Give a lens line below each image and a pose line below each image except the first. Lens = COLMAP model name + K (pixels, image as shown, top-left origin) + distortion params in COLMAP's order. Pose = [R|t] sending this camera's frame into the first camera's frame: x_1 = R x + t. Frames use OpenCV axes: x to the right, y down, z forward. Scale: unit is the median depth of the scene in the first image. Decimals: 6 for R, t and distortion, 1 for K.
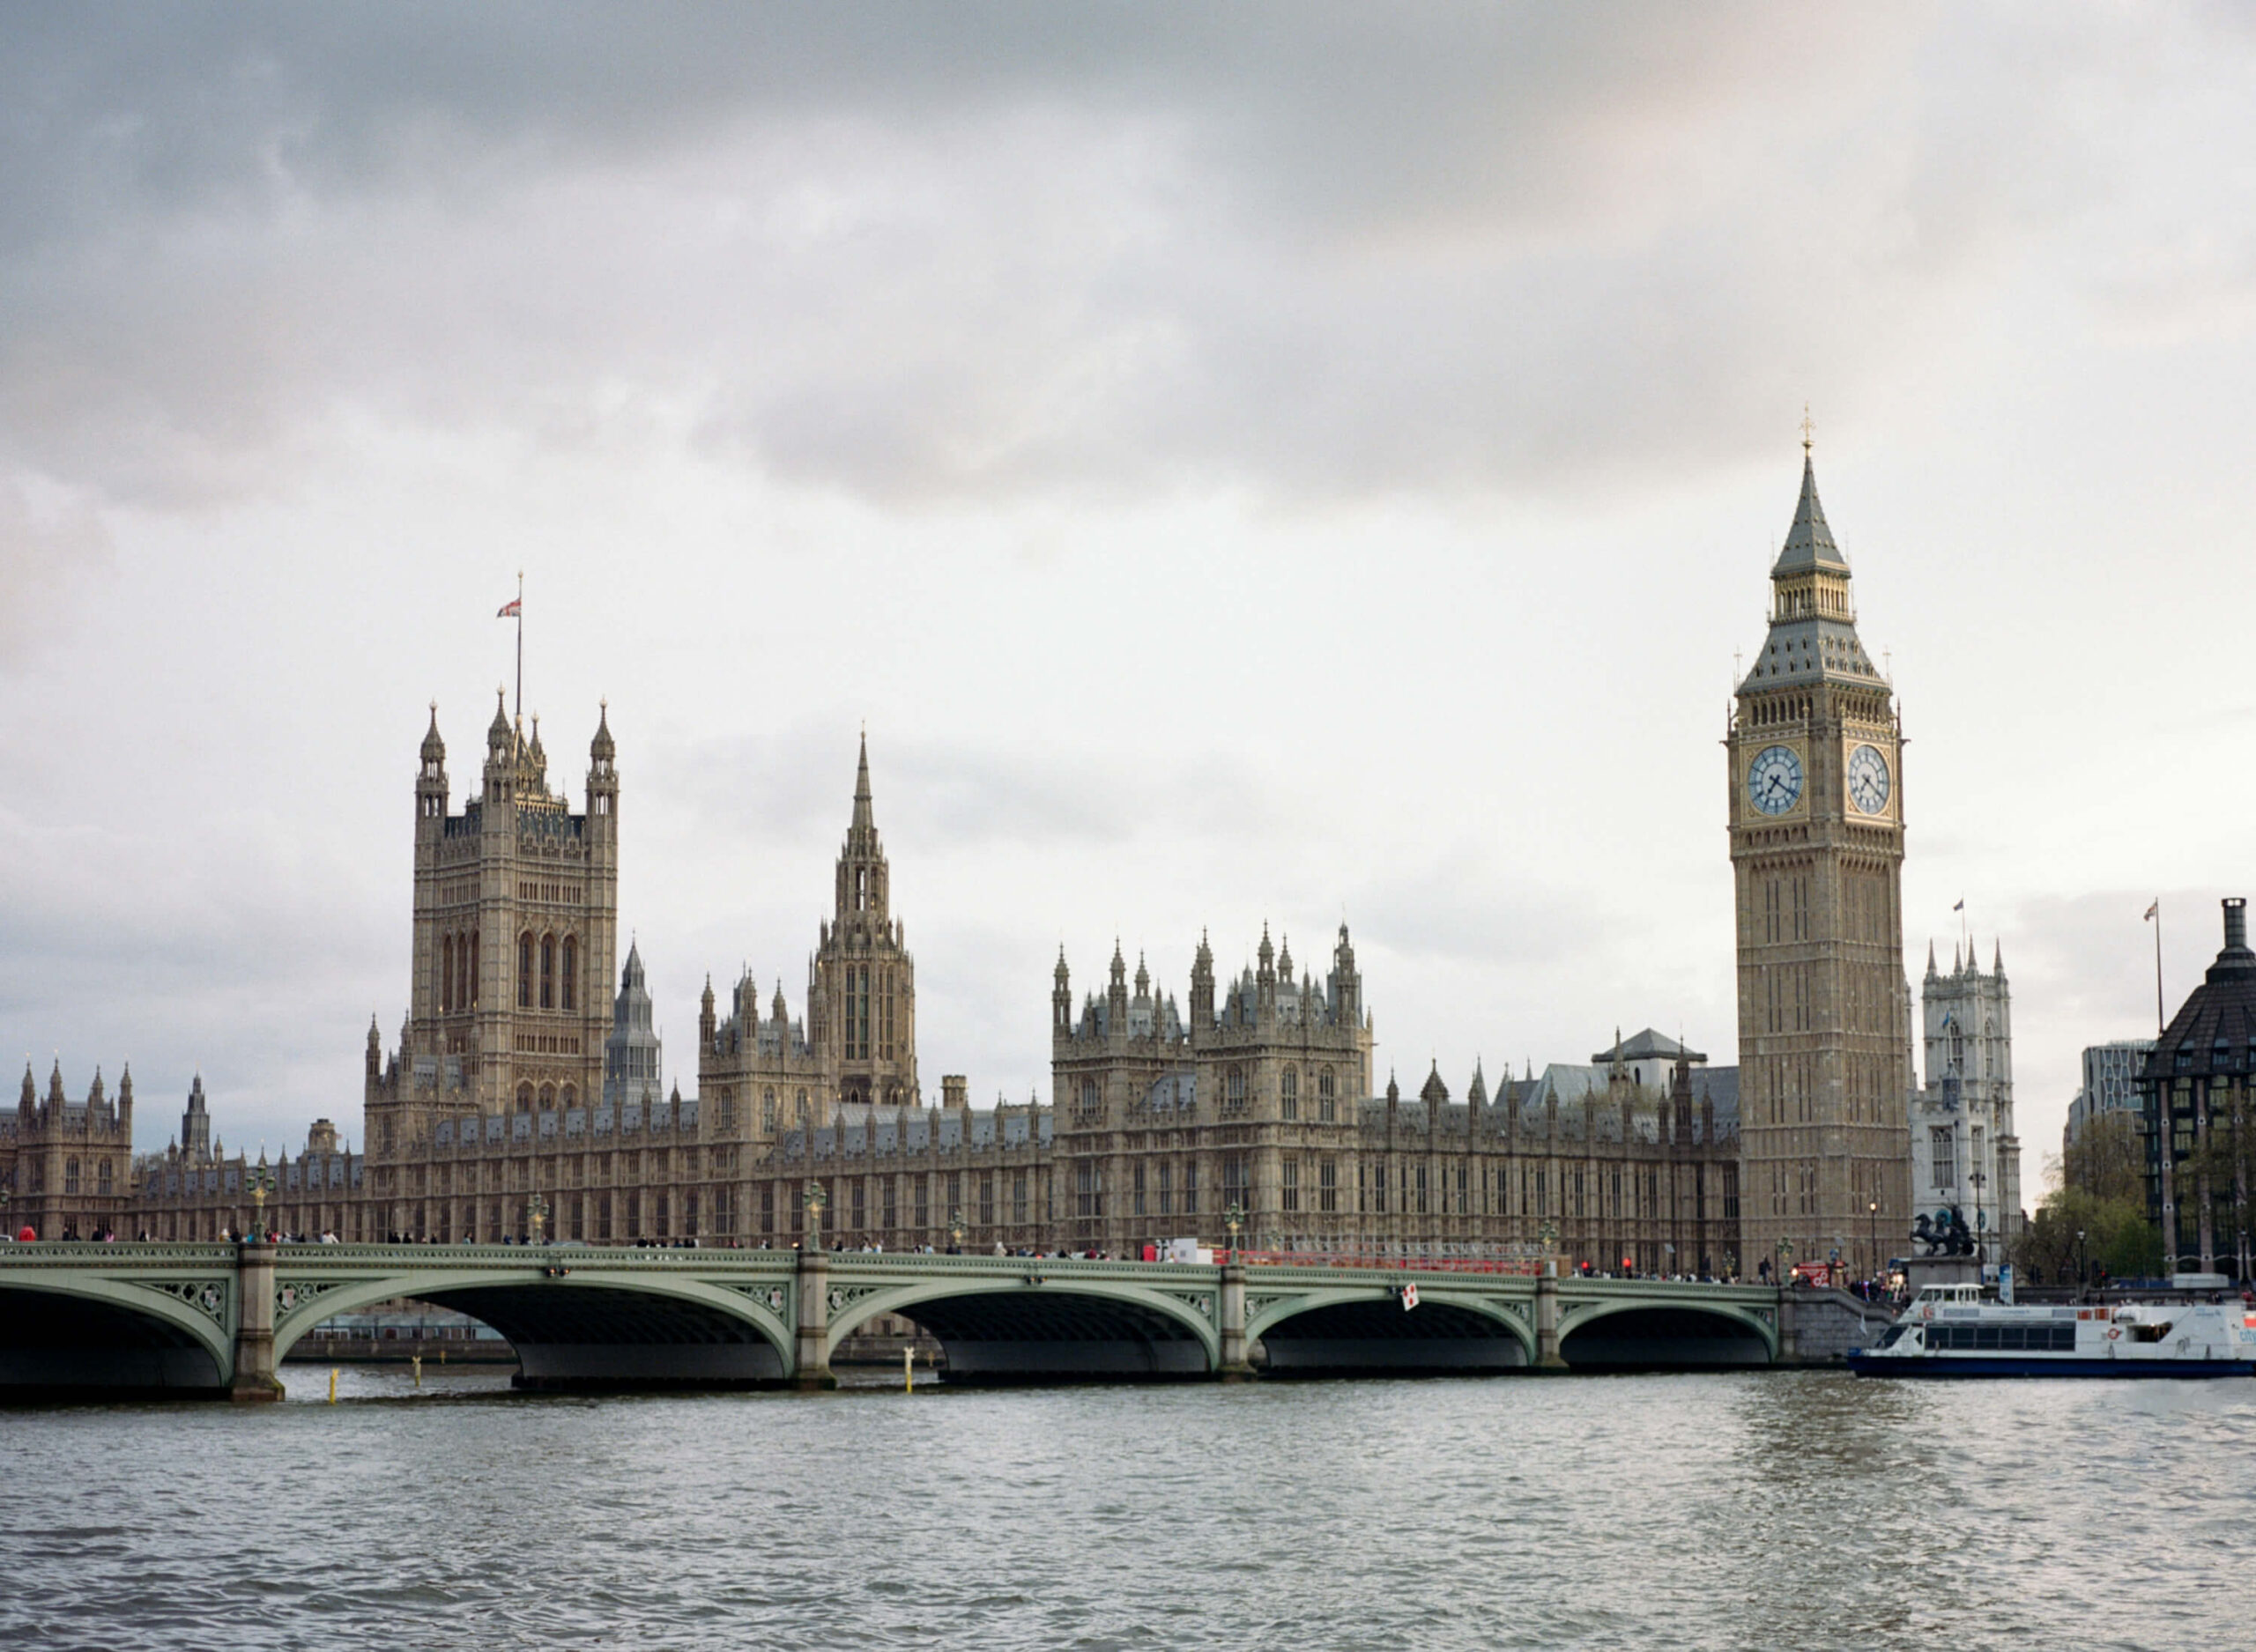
lens RADIAL K [[3776.2, 0, 1132.9], [0, 3776.2, 437.8], [0, 0, 1]] dist [0.039553, -0.380865]
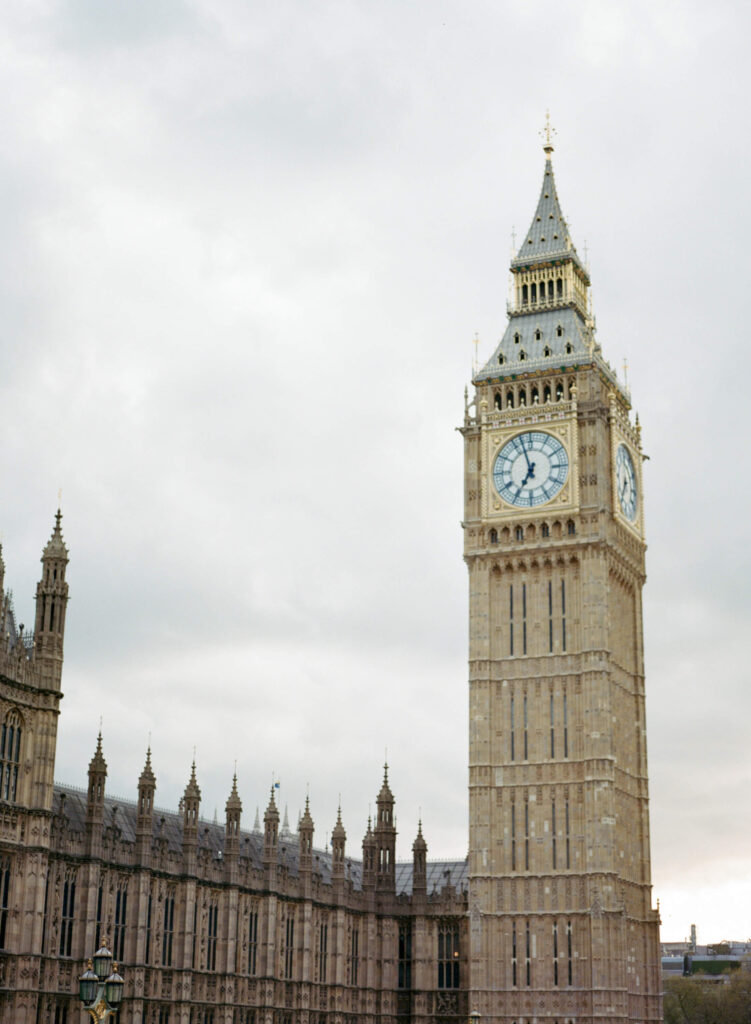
lens RADIAL K [[1714.2, 0, 409.7], [0, 1714.2, 513.0], [0, 0, 1]] dist [0.039553, -0.380865]
pose [[0.916386, 0.136711, 0.376228, 0.000548], [-0.106984, 0.989328, -0.098914, 0.142968], [-0.385736, 0.050393, 0.921232, 0.660132]]
